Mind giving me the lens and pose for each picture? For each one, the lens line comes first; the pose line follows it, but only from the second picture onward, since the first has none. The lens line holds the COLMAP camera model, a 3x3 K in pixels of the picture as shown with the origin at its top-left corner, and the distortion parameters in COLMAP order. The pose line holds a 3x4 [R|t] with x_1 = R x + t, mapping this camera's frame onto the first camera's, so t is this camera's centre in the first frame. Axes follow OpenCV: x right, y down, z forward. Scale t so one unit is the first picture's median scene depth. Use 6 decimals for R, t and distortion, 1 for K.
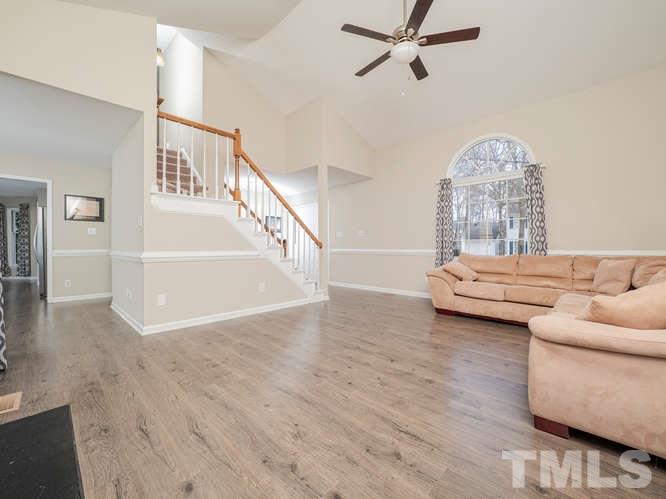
lens RADIAL K [[284.1, 0, 330.9], [0, 284.1, 250.5], [0, 0, 1]] dist [0.004497, -0.001566]
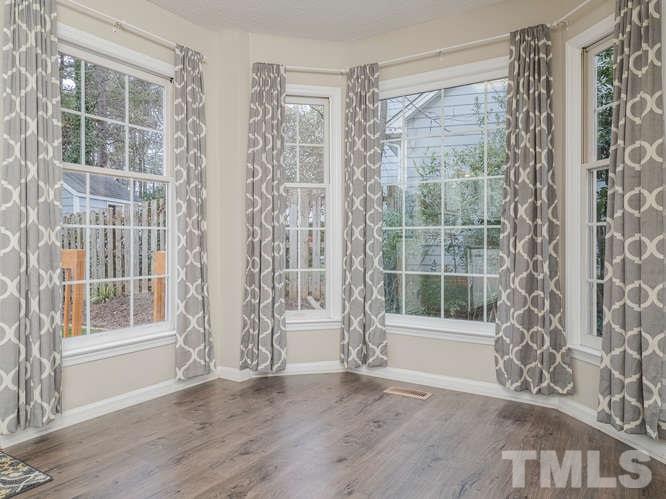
lens RADIAL K [[464.5, 0, 332.4], [0, 464.5, 249.0], [0, 0, 1]] dist [0.004290, 0.004042]
pose [[0.216739, 0.007850, -0.976198, -0.860571], [-0.003212, 0.999968, 0.007329, -0.011297], [0.976224, 0.001547, 0.216757, 0.778743]]
